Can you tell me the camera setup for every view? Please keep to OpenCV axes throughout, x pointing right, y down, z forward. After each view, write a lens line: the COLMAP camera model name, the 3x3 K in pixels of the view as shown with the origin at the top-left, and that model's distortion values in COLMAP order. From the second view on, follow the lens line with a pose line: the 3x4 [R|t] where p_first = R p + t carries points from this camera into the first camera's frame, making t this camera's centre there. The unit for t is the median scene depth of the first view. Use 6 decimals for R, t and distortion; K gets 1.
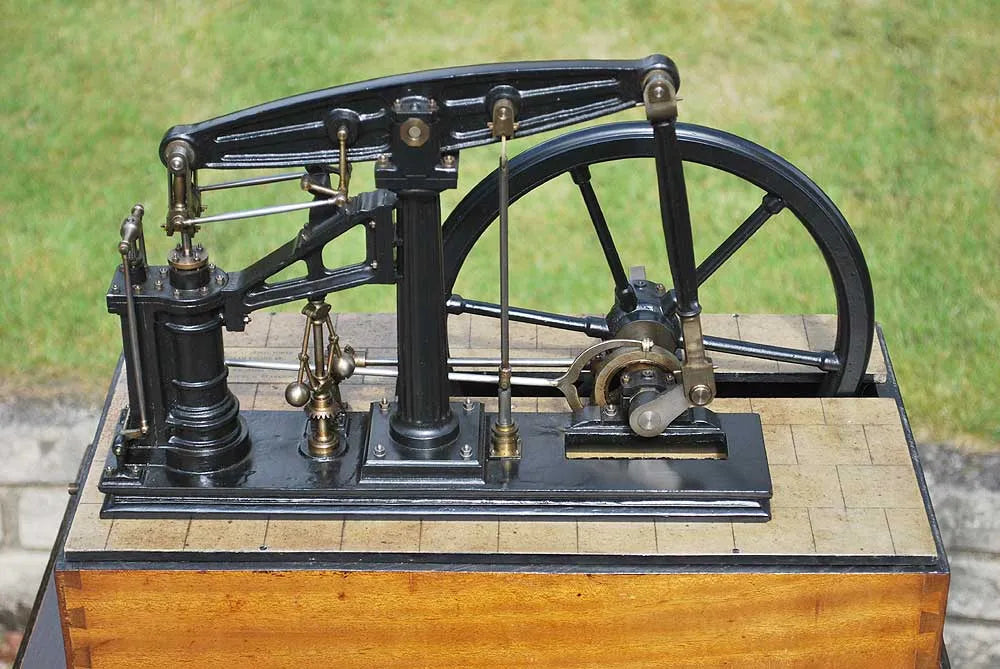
lens RADIAL K [[2126.3, 0, 500.0], [0, 2126.3, 334.5], [0, 0, 1]] dist [-0.006120, -0.252415]
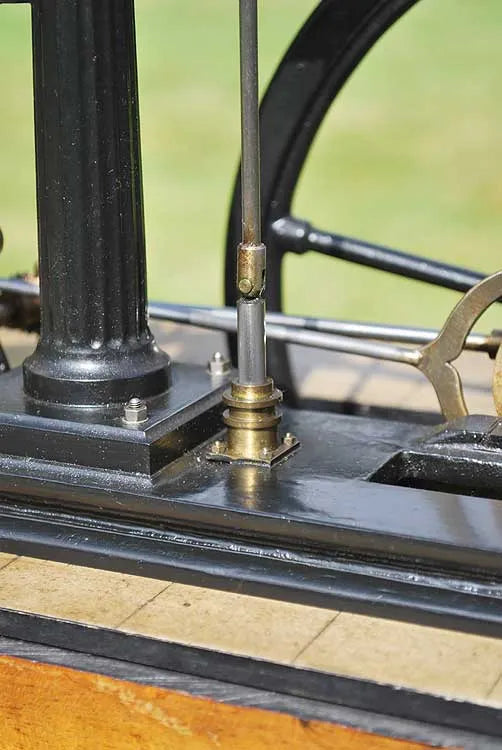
lens RADIAL K [[1594.7, 0, 250.6], [0, 1594.7, 429.1], [0, 0, 1]] dist [-0.006120, -0.252415]
pose [[0.916812, 0.121030, -0.380536, 0.135152], [-0.198731, 0.964857, -0.171922, 0.111664], [0.346355, 0.233244, 0.908645, 0.707784]]
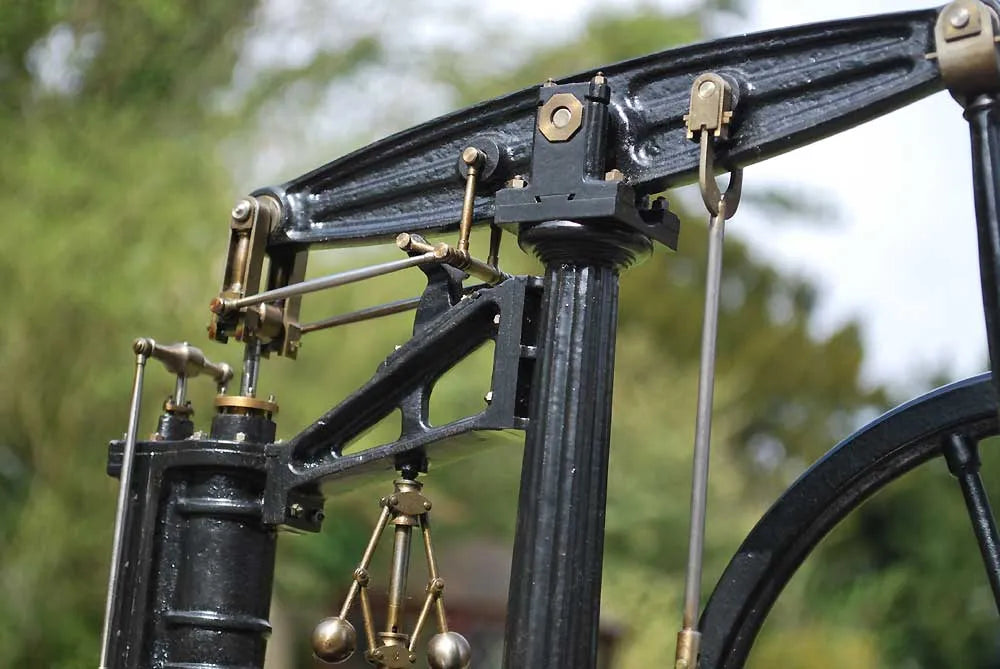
lens RADIAL K [[2227.2, 0, 500.0], [0, 2227.2, 334.5], [0, 0, 1]] dist [0.049494, 0.068531]
pose [[0.863441, -0.023055, -0.503923, 0.241194], [-0.328382, 0.732622, -0.596179, 0.305650], [0.382931, 0.680245, 0.625005, 0.593034]]
